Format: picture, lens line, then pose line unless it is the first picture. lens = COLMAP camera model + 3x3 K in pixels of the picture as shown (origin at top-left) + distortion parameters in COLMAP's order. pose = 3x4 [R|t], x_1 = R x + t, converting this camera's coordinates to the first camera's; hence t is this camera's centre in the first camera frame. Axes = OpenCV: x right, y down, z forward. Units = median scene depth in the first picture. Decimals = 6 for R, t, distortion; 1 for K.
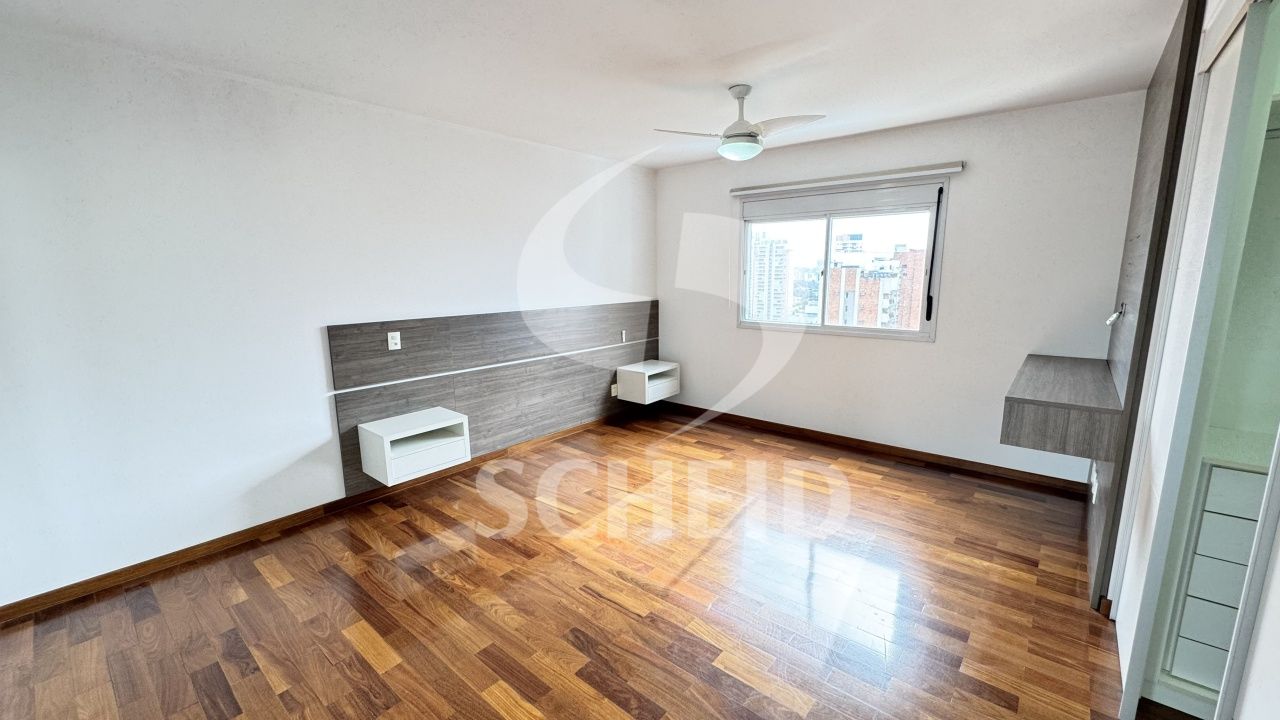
lens RADIAL K [[510.1, 0, 639.4], [0, 510.1, 359.8], [0, 0, 1]] dist [-0.001262, -0.000520]
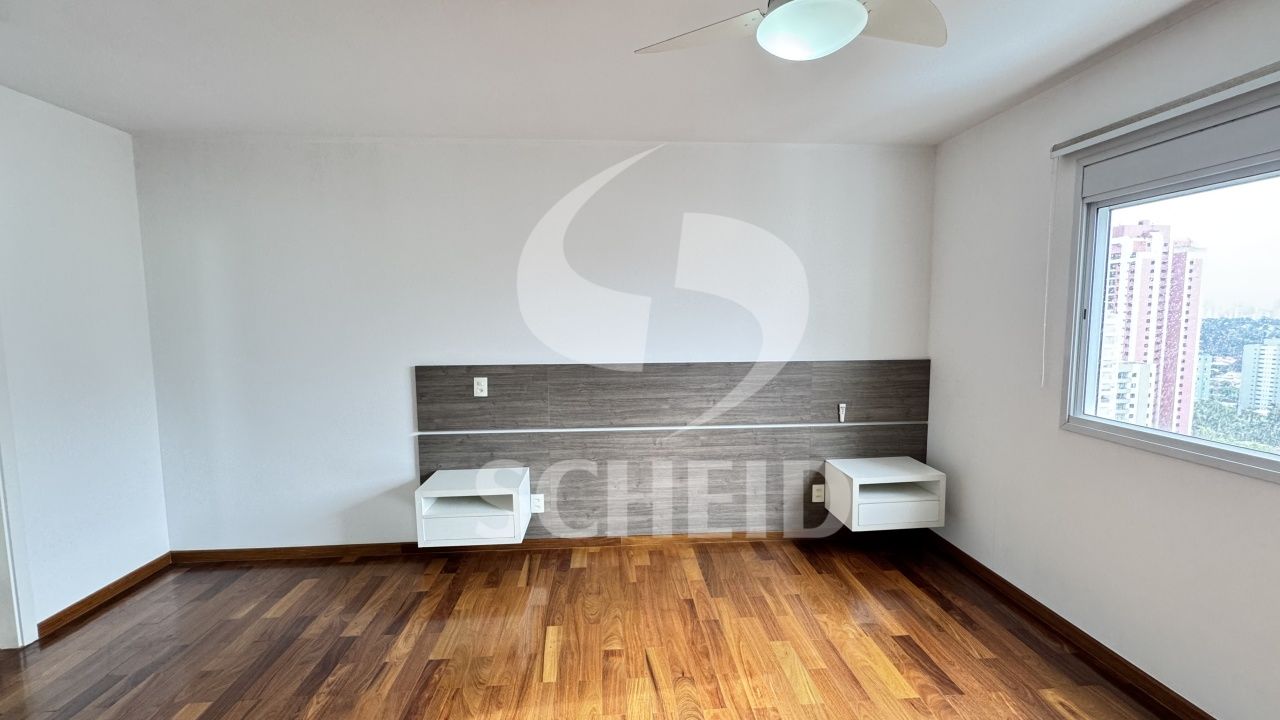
lens RADIAL K [[510.1, 0, 639.4], [0, 510.1, 359.8], [0, 0, 1]] dist [-0.001262, -0.000520]
pose [[0.693661, 0.064933, -0.717368, 0.335587], [-0.122172, 0.992104, -0.028334, -0.085068], [0.709865, 0.107297, 0.696118, 0.501963]]
